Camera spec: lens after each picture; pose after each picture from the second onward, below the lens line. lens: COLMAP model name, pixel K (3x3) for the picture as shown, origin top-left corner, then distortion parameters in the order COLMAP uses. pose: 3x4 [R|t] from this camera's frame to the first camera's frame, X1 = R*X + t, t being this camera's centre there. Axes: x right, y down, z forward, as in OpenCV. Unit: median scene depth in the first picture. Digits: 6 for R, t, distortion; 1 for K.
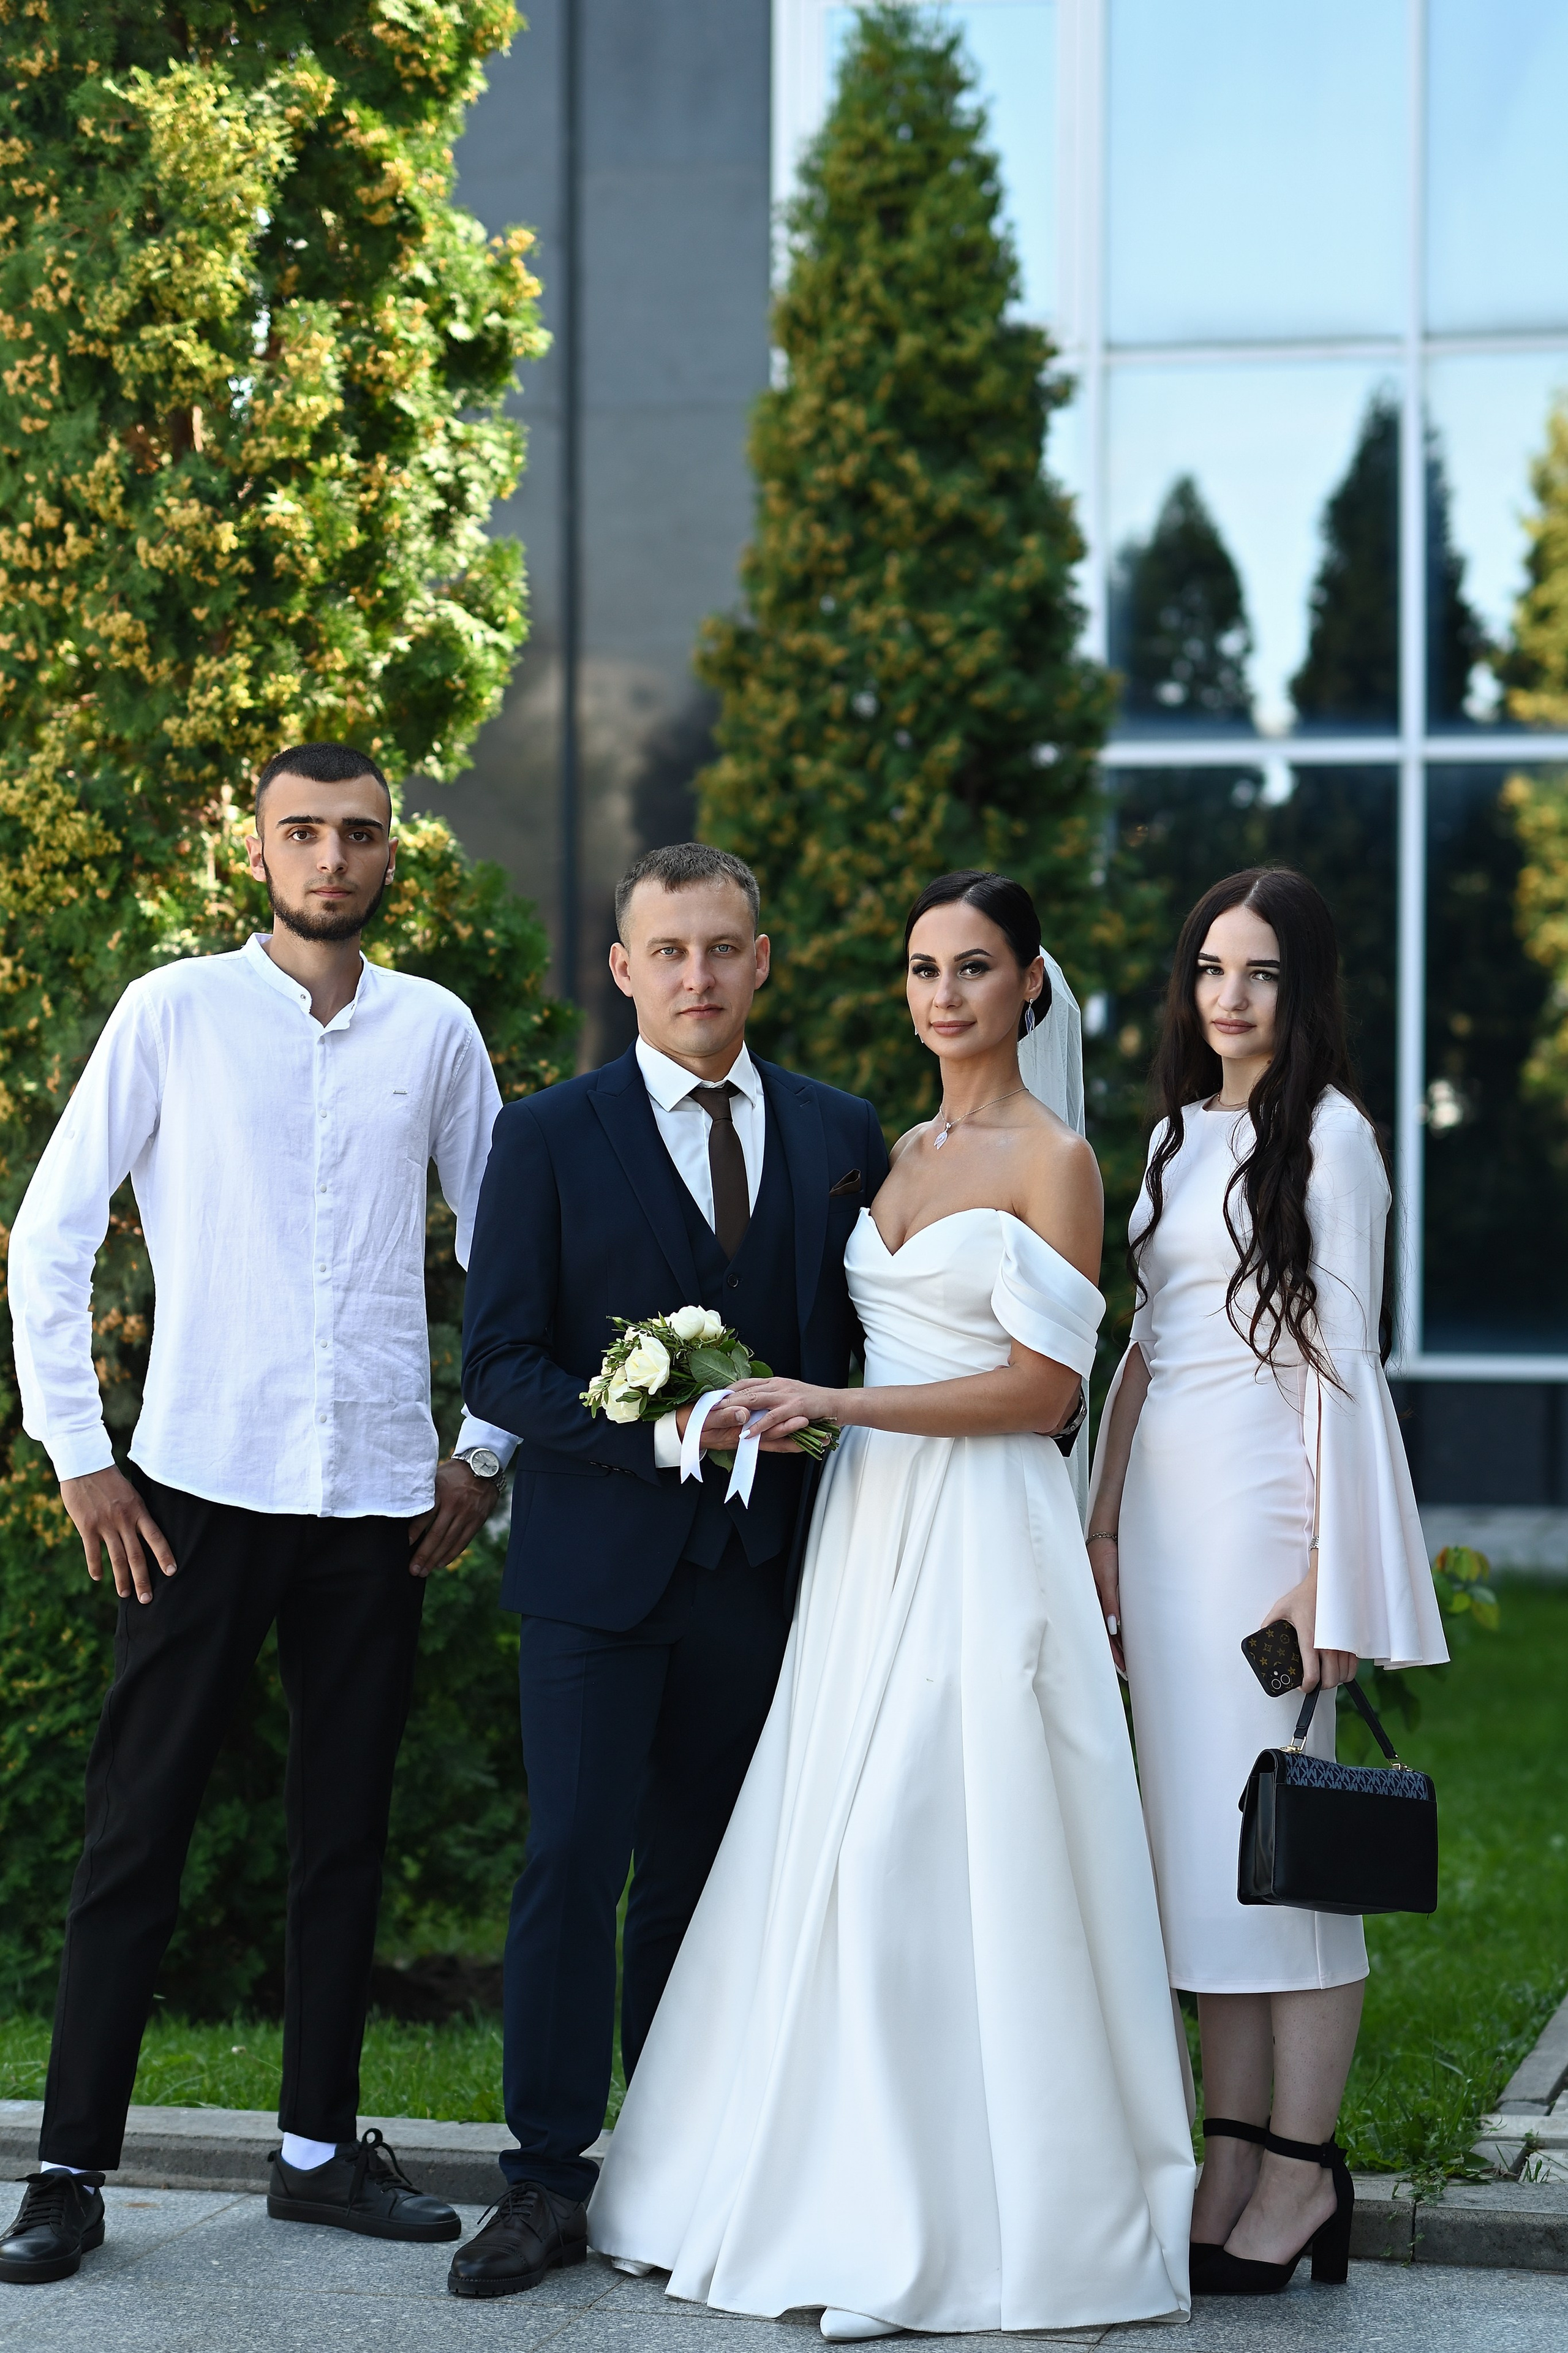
lens RADIAL K [[5872.7, 0, 774.7], [0, 5872.7, 1173.1], [0, 0, 1]] dist [0.011043, 0.313654]
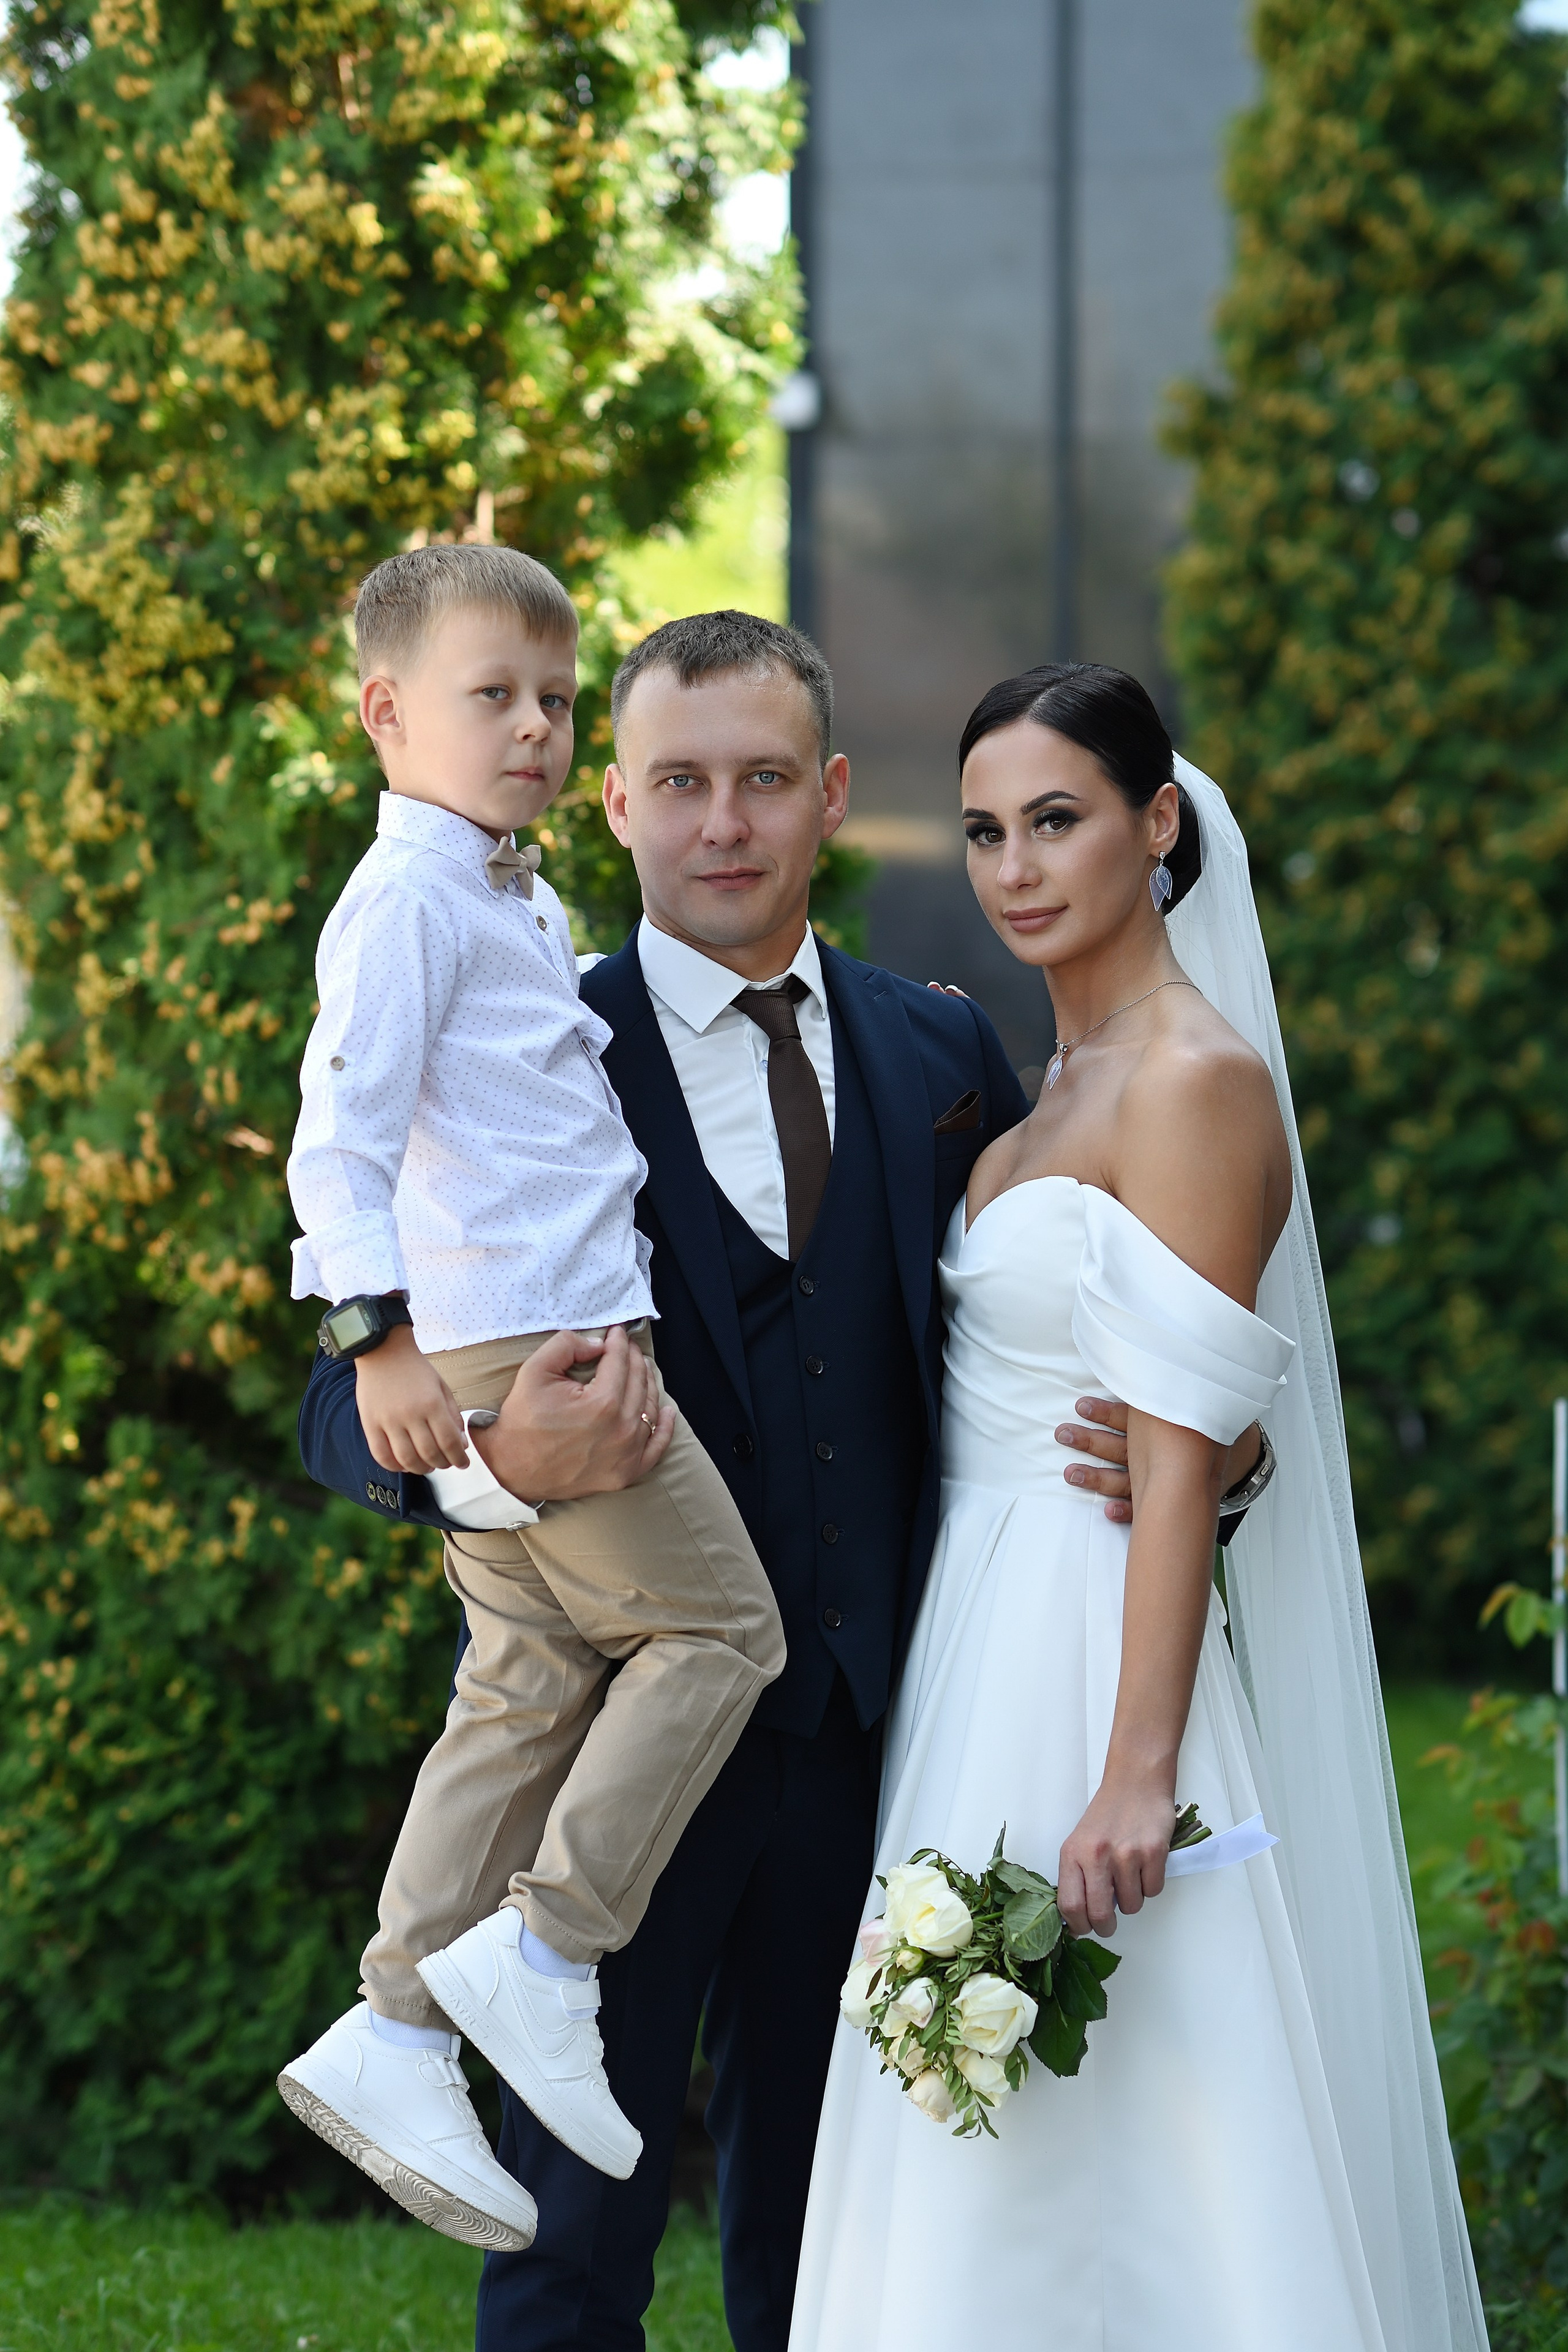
lens RADIAL K [[5556.7, 0, 770.8], [0, 5556.7, 1135.4], [0, 0, 1]] dist [0.029233, 0.353033]
pose [[0.993176, -0.000649, -0.116622, 0.039143], [0.003899, 0.999610, 0.027641, -0.012085], [0.116559, -0.027907, 0.992792, 0.297605]]
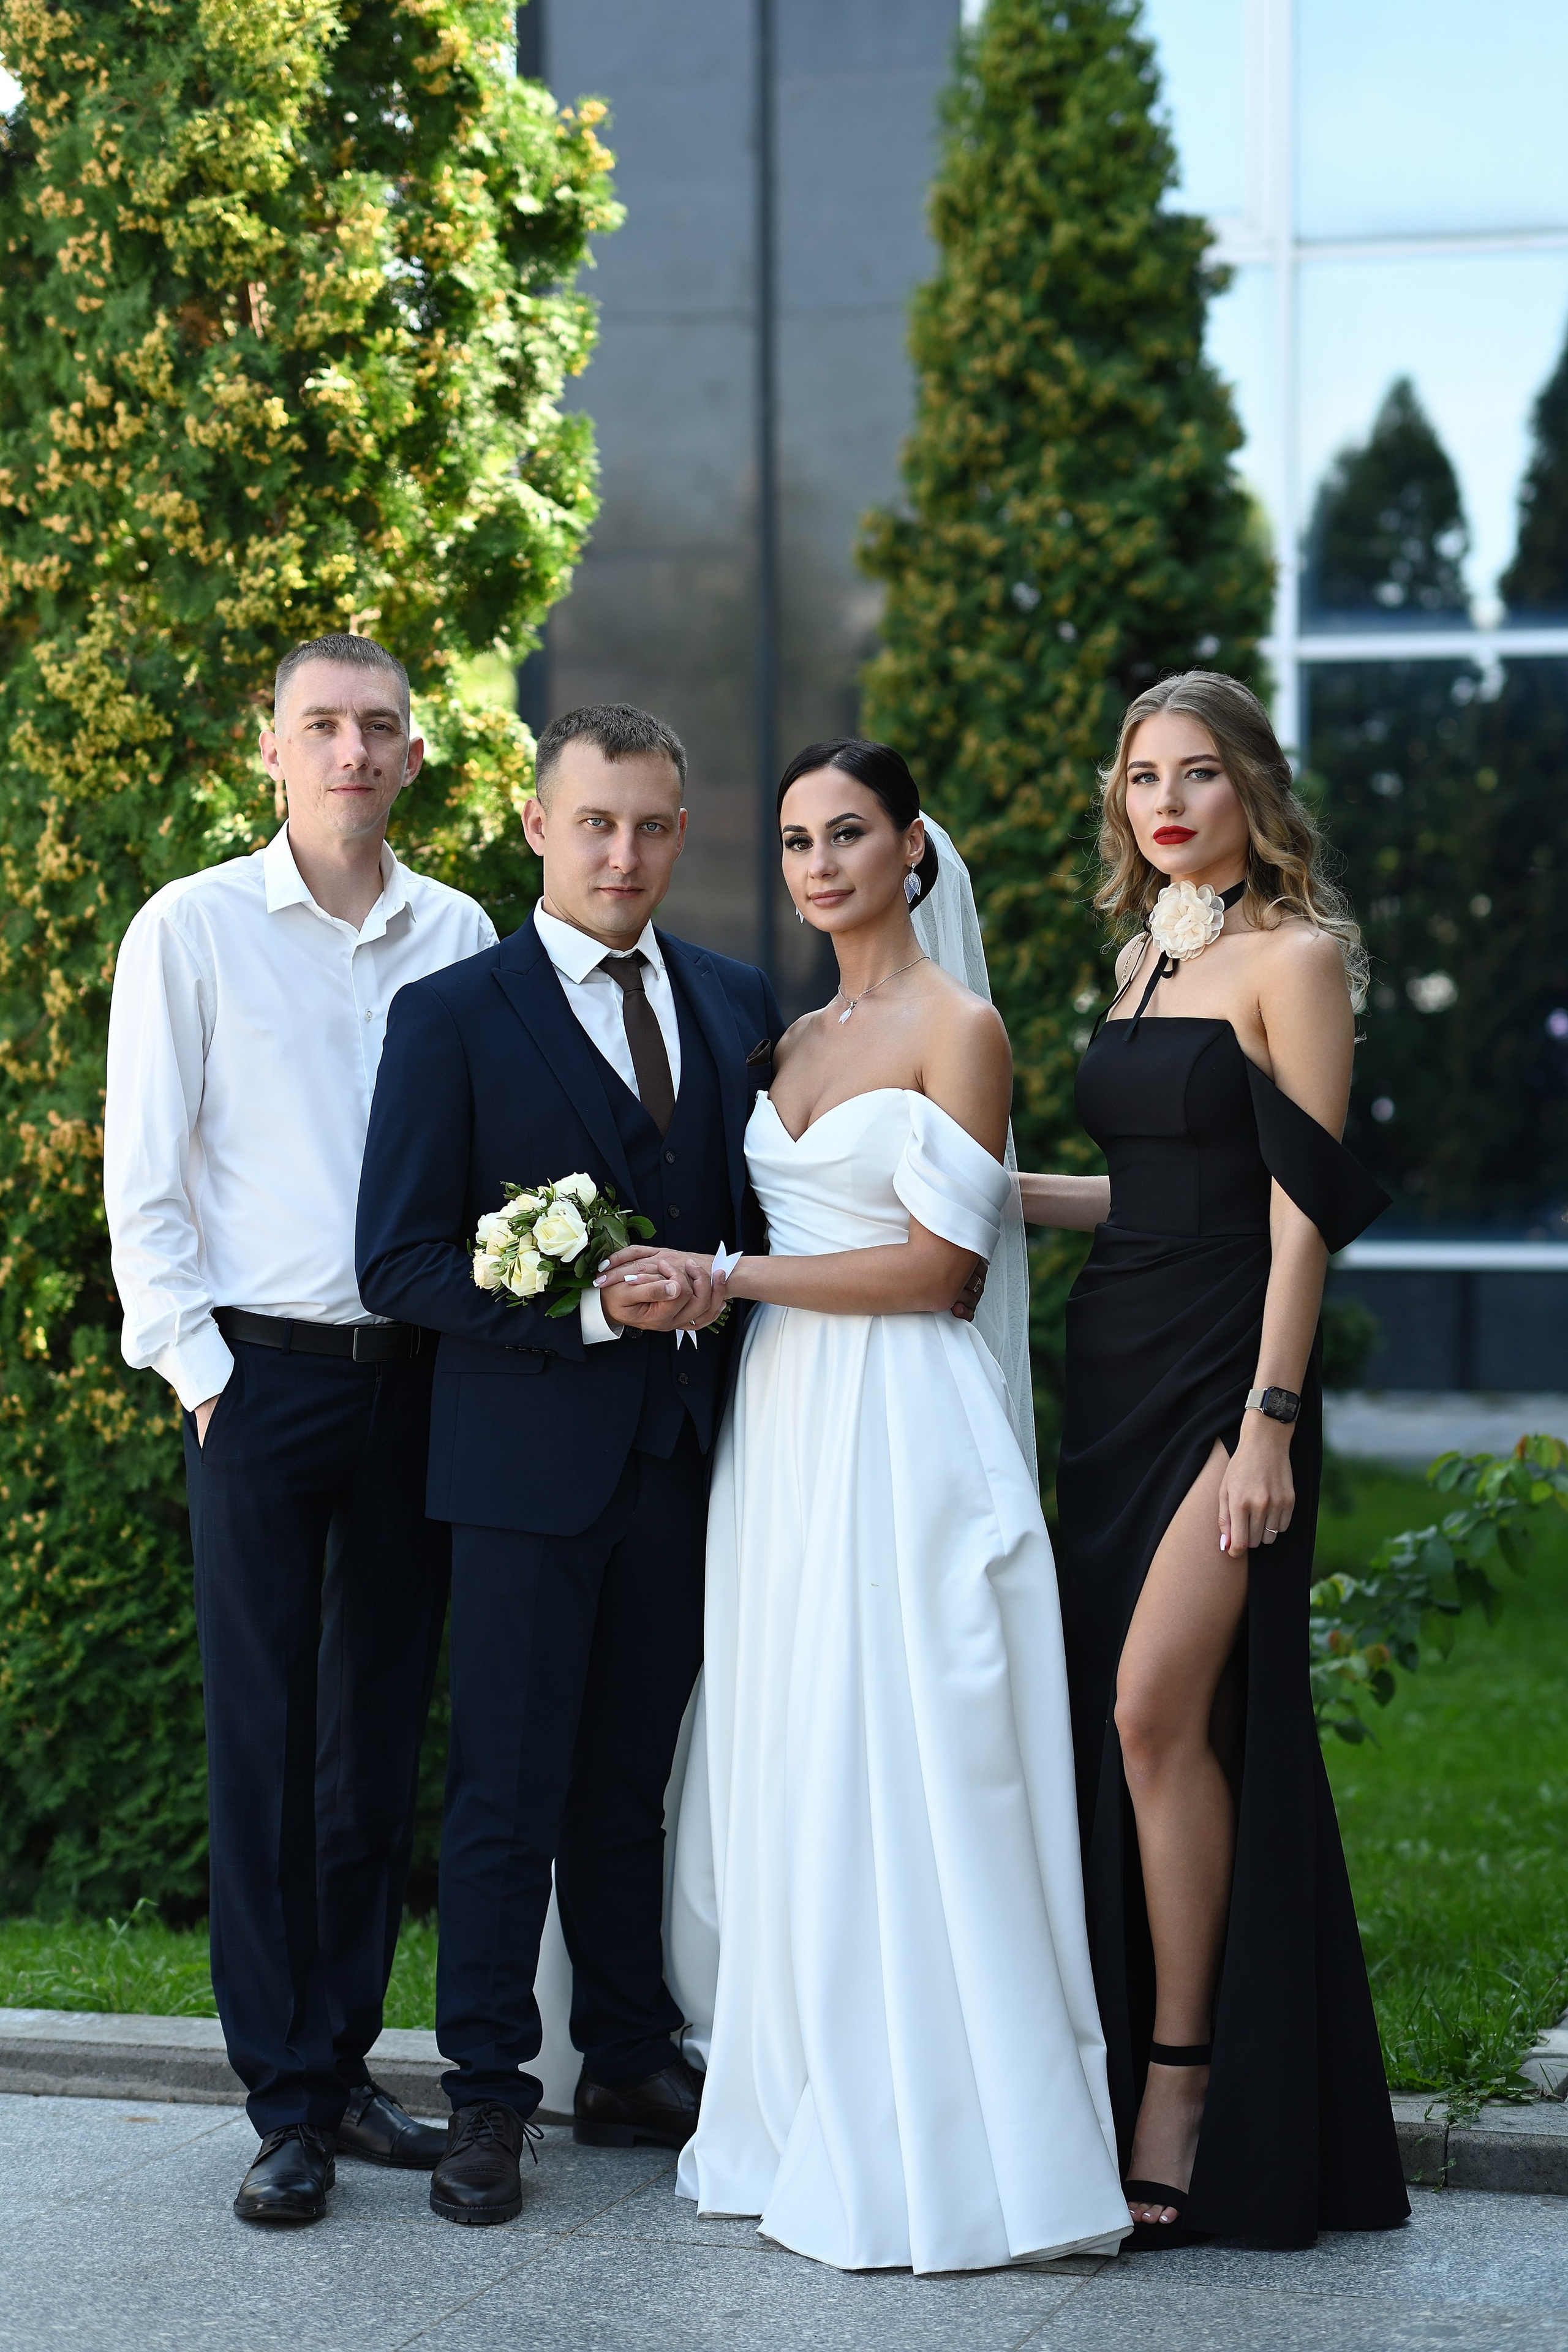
lens RADIAL K [[5646.0, 0, 787.1], [0, 5646.0, 1126.2], [0, 0, 1]] dist [0.022655, 0.115747]
pose [[0.998538, -0.005157, -0.053802, 0.041284], [0.005624, 0.999948, 0.008536, 0.003082], [0.053755, -0.008826, 0.998515, 0.060418]]
